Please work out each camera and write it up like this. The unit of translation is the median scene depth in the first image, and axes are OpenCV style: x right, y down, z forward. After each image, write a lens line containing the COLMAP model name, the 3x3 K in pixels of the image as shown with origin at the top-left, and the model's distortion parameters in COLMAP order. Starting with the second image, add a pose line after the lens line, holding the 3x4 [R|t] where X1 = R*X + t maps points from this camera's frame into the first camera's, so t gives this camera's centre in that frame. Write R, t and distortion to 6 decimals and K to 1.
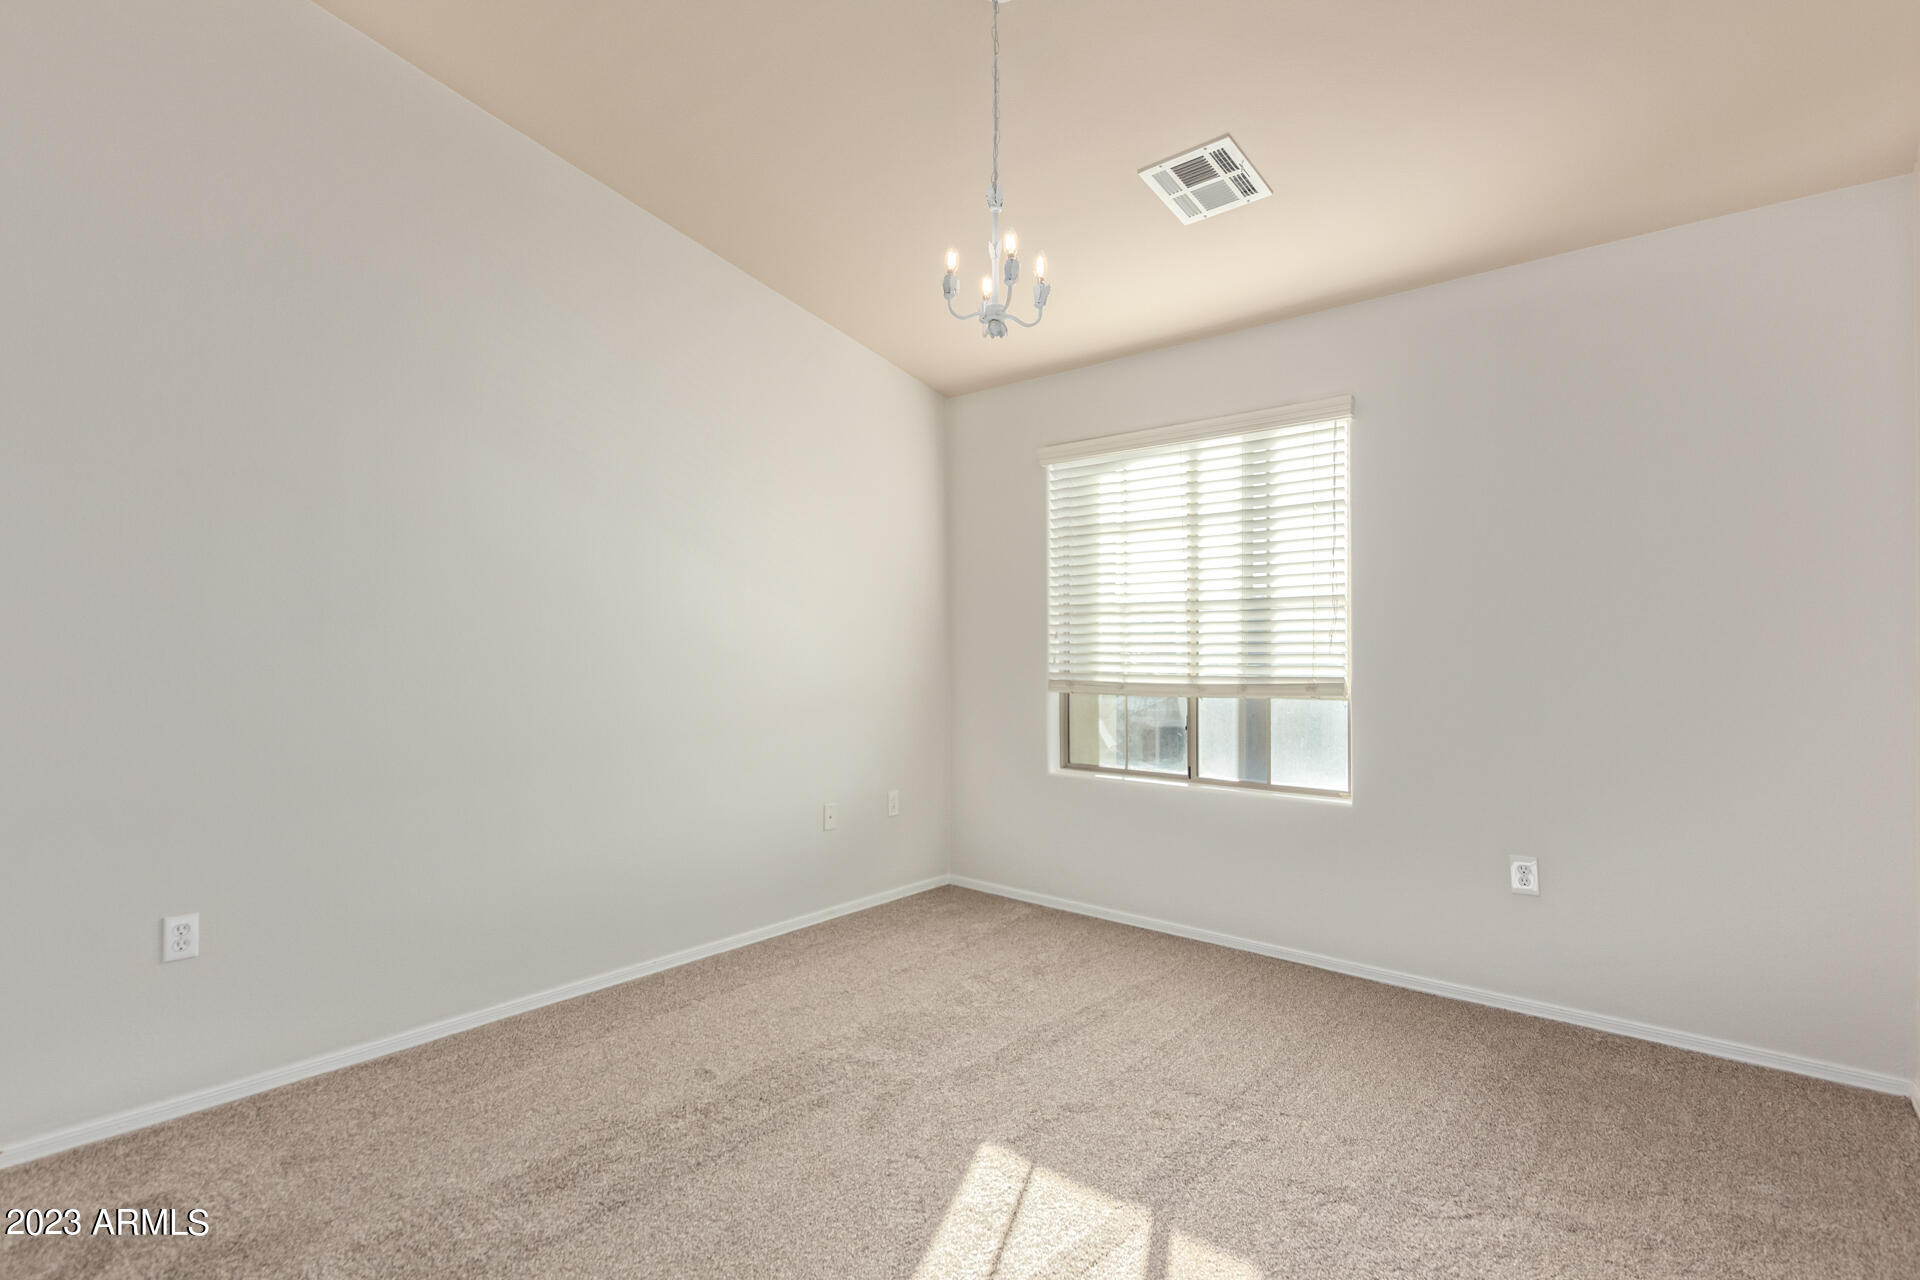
lens RADIAL K [[900.1, 0, 955.2], [0, 900.1, 642.2], [0, 0, 1]] dist [0.000790, 0.000301]
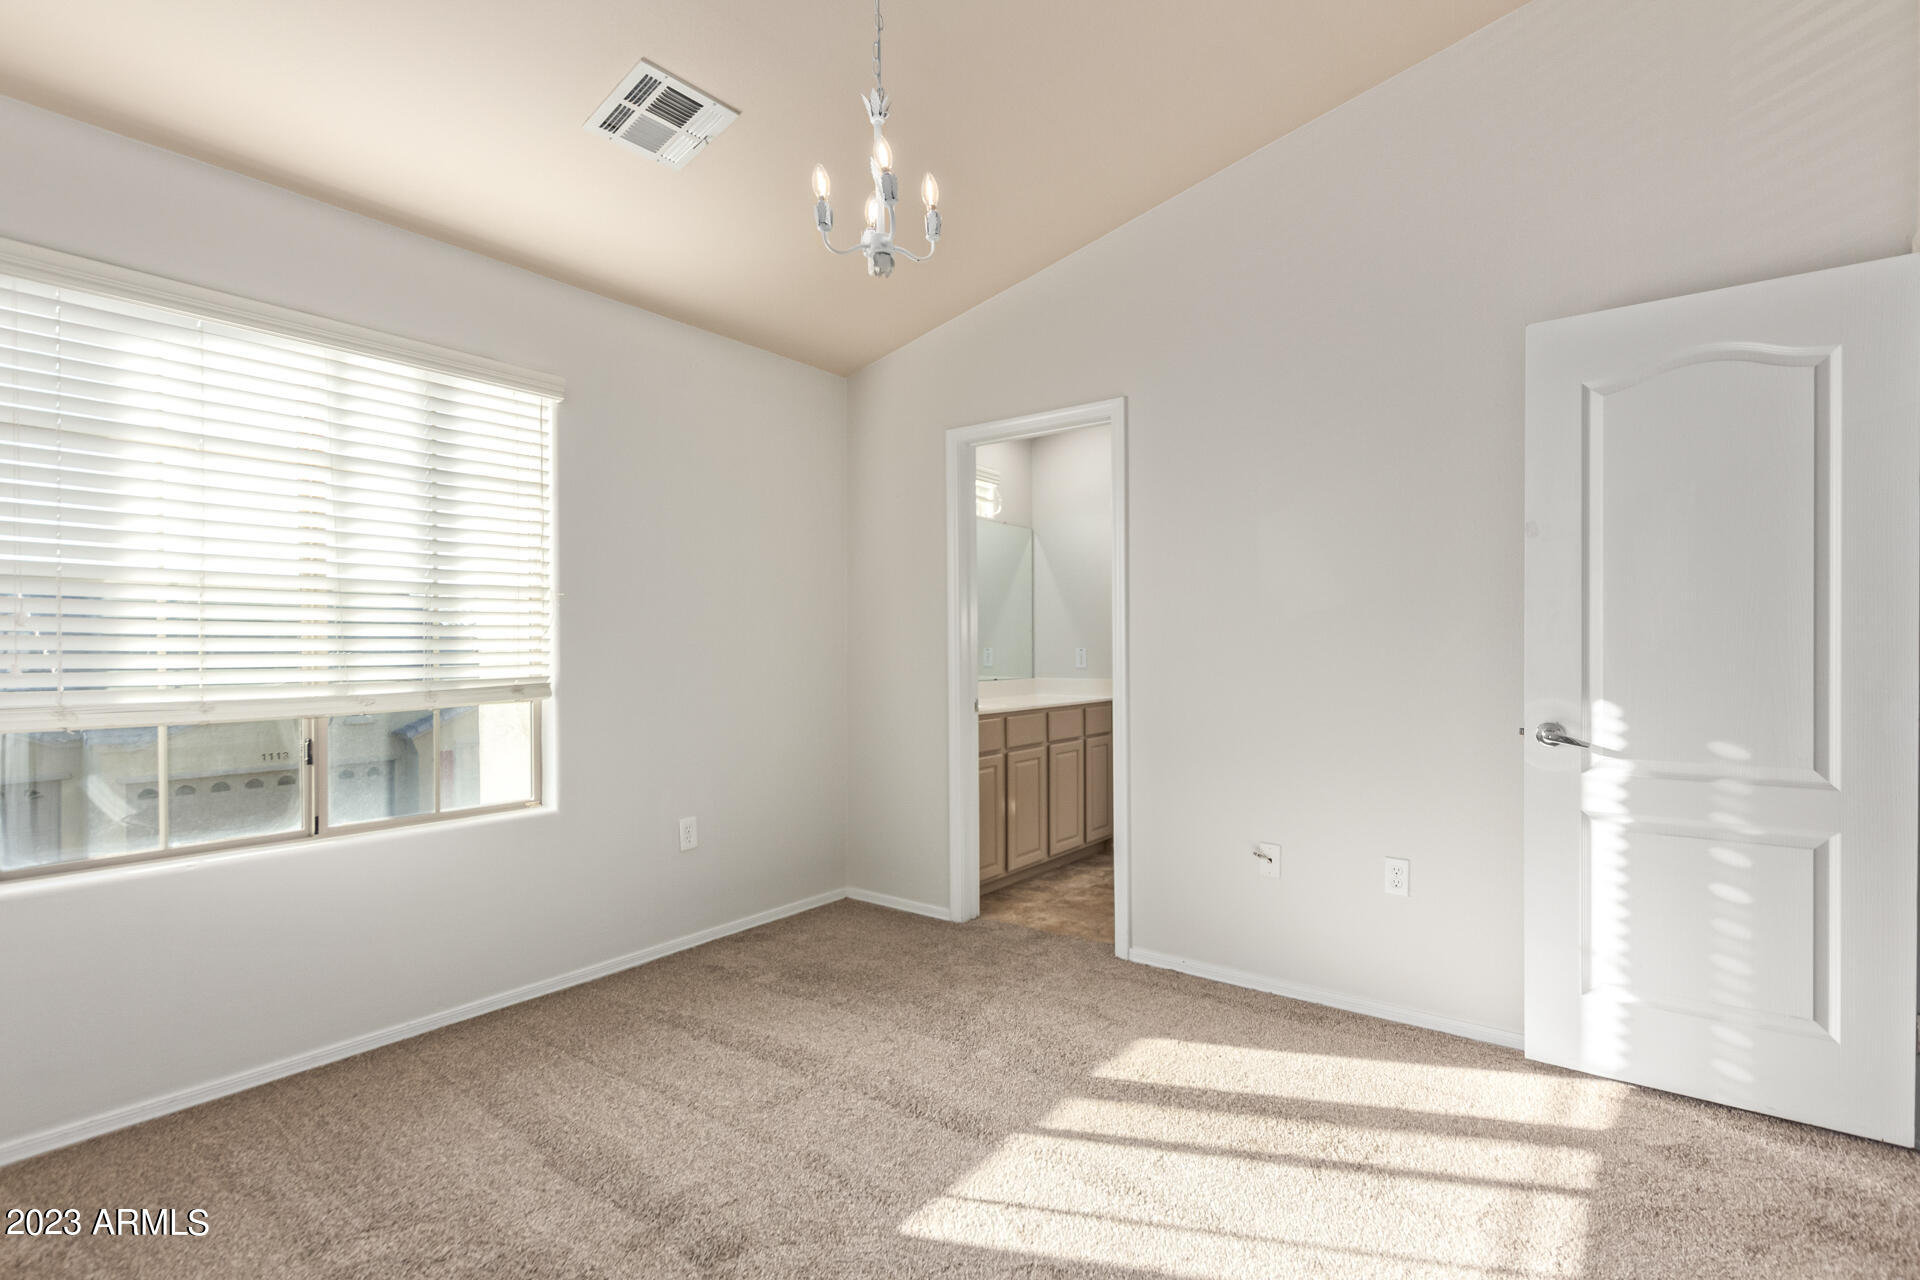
lens RADIAL K [[900.1, 0, 955.2], [0, 900.1, 642.2], [0, 0, 1]] dist [0.000790, 0.000301]
pose [[-0.047092, 0.000725, 0.998890, -0.516400], [-0.008210, 0.999966, -0.001113, 0.001664], [-0.998857, -0.008253, -0.047084, 0.623529]]
